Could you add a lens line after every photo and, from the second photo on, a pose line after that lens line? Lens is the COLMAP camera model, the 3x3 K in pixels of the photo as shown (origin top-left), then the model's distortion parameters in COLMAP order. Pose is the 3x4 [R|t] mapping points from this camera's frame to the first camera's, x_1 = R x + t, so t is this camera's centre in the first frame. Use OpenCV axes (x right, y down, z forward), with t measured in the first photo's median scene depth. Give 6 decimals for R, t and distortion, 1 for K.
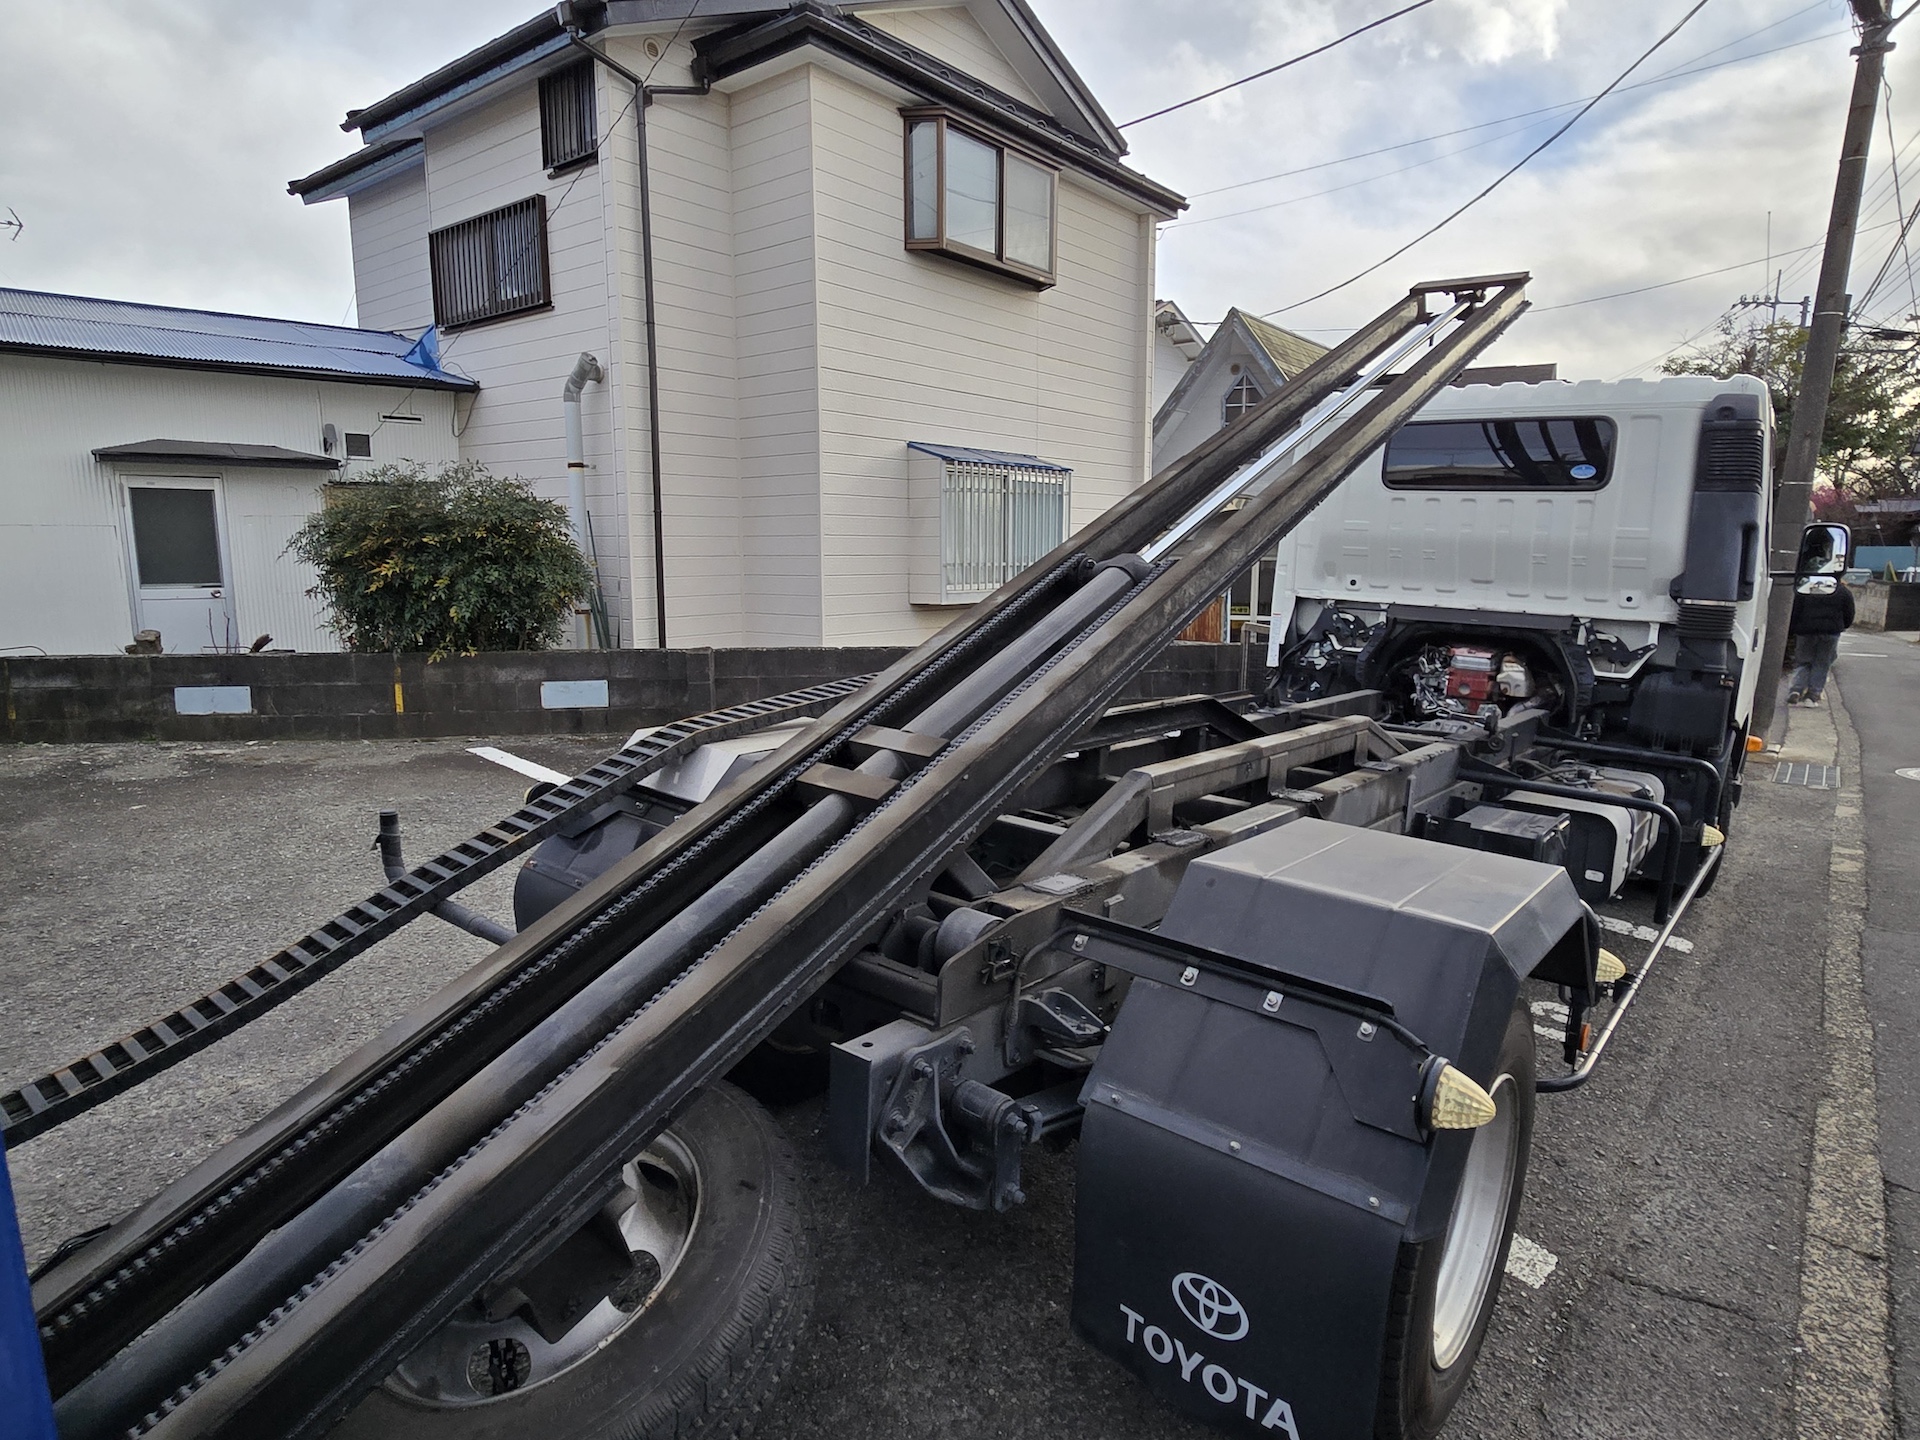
lens RADIAL K [[1058.0, 0, 968.6], [0, 1058.0, 728.4], [0, 0, 1]] dist [0.005454, 0.002310]
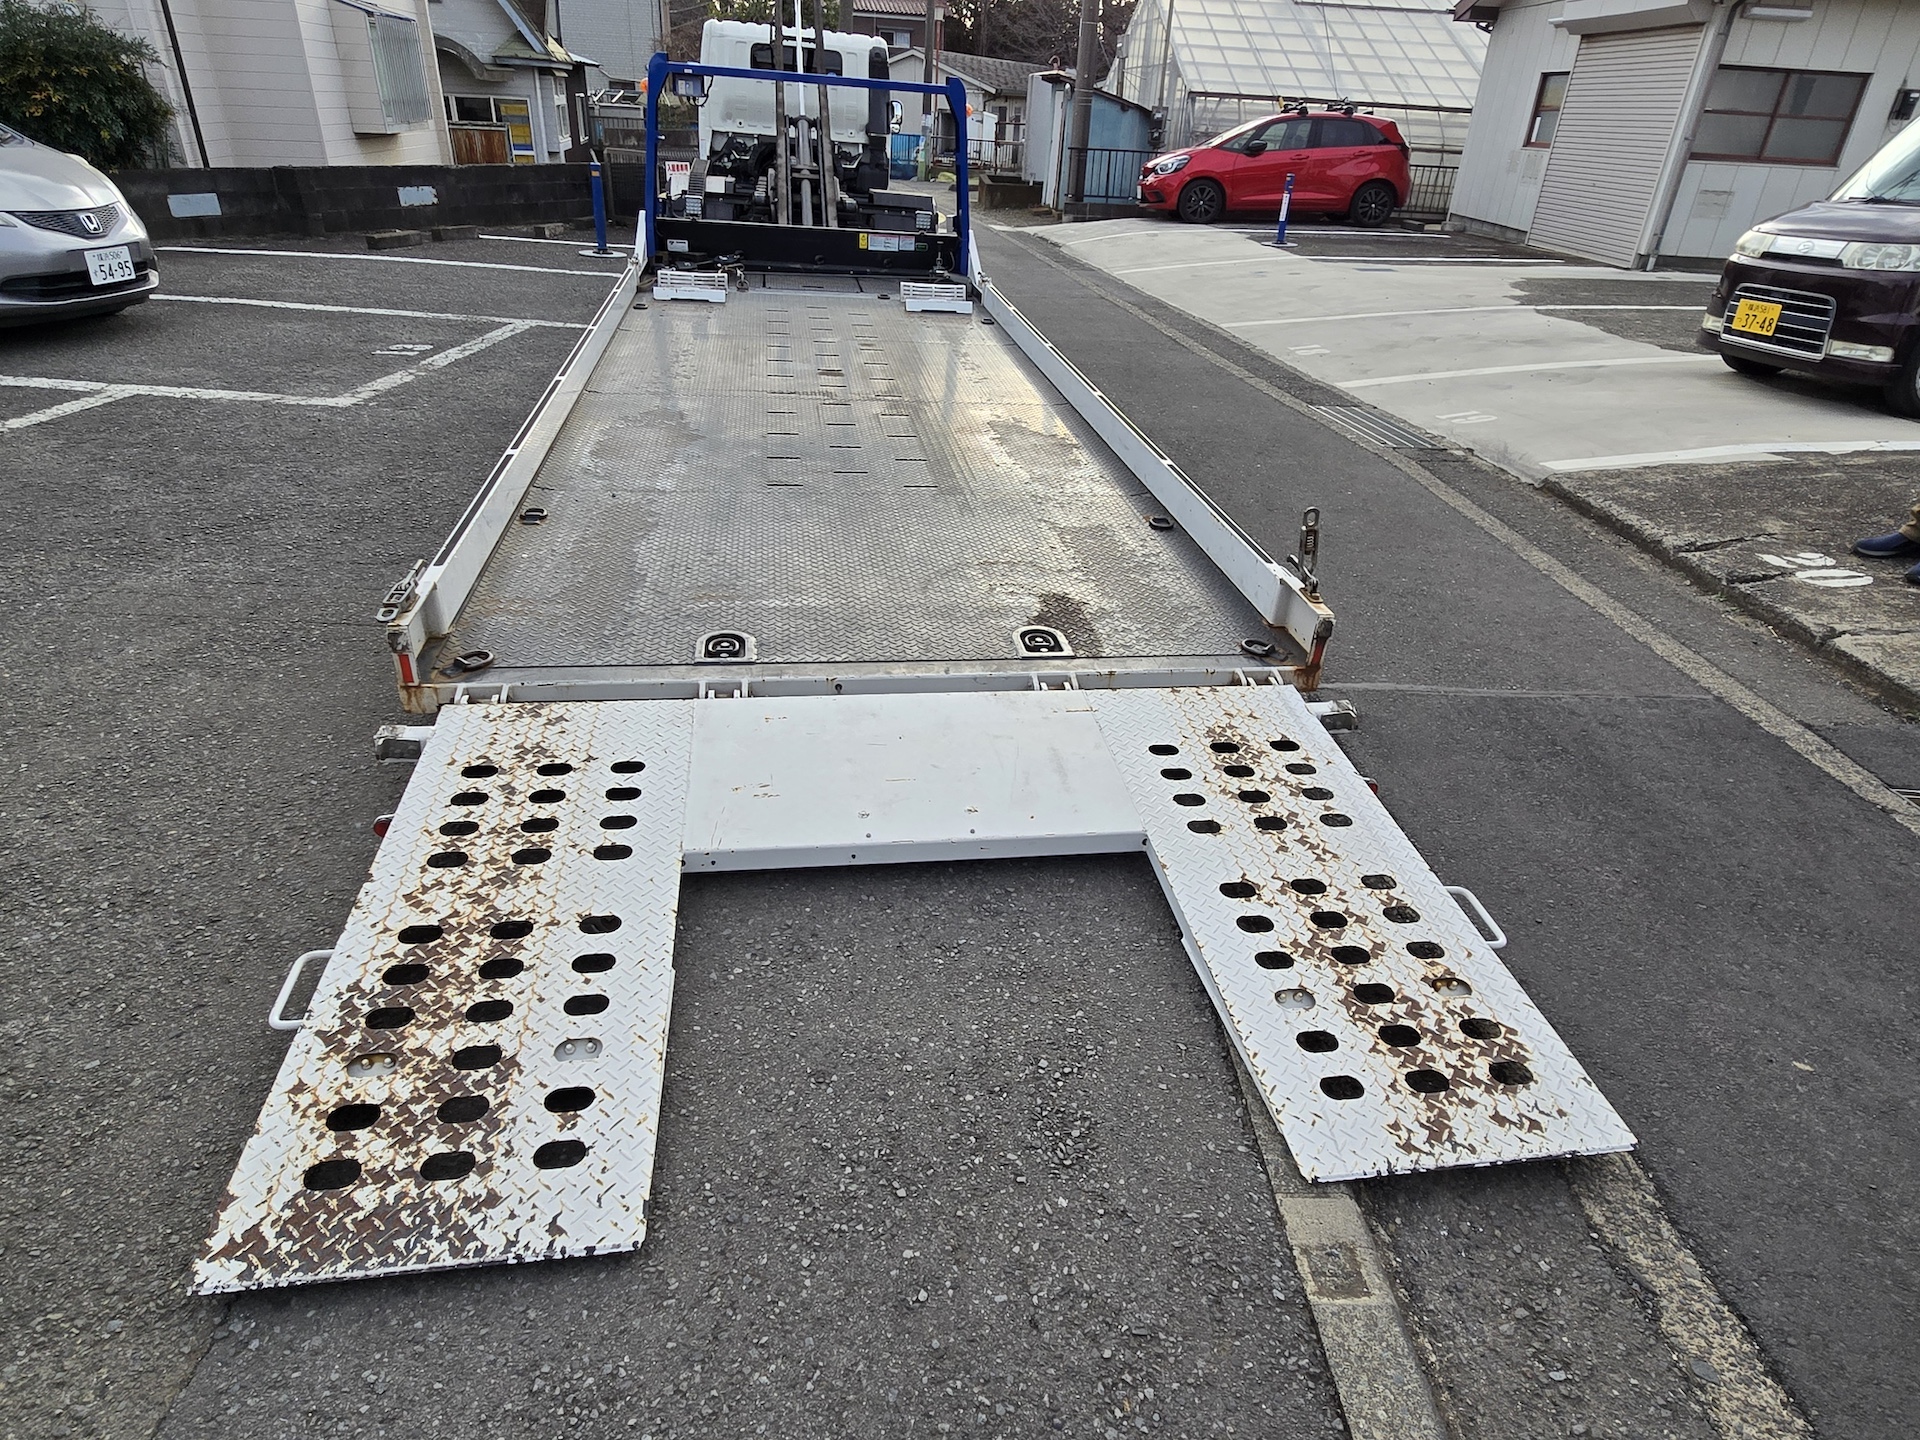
lens RADIAL K [[1058.0, 0, 960.7], [0, 1058.0, 711.2], [0, 0, 1]] dist [0.005454, 0.002310]
pose [[0.656145, -0.351765, 0.667634, -1.356627], [0.081914, 0.912683, 0.400374, 0.144019], [-0.750176, -0.208015, 0.627667, -1.069306]]
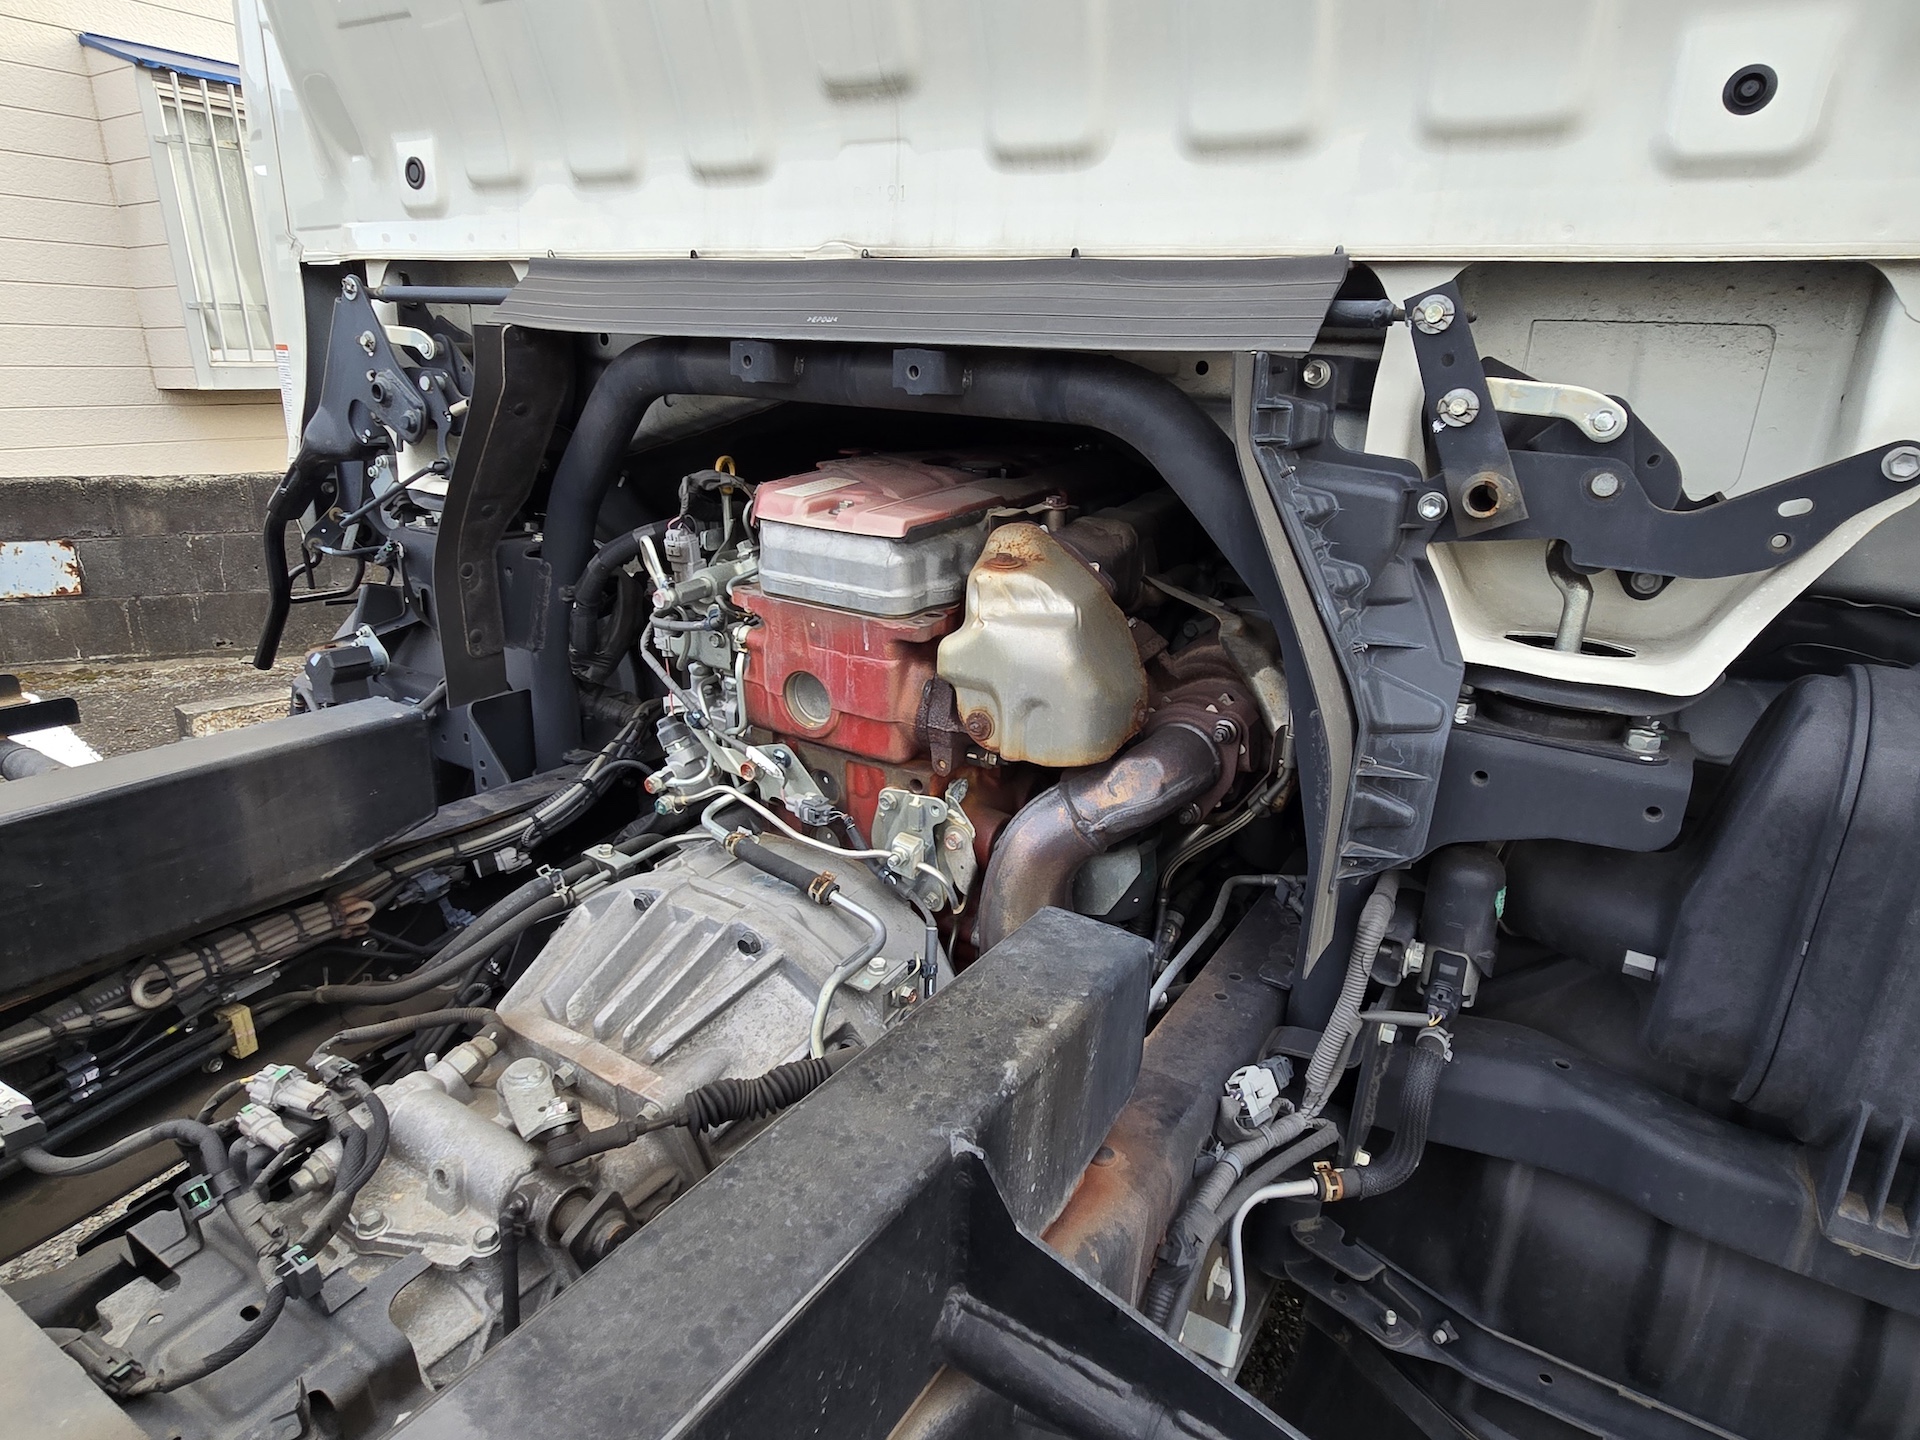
lens RADIAL K [[1058.0, 0, 959.1], [0, 1058.0, 717.8], [0, 0, 1]] dist [0.005454, 0.002310]
pose [[0.990117, -0.043666, 0.133276, 0.477827], [0.022675, 0.987634, 0.155131, -0.064655], [-0.138402, -0.150576, 0.978862, 0.824509]]
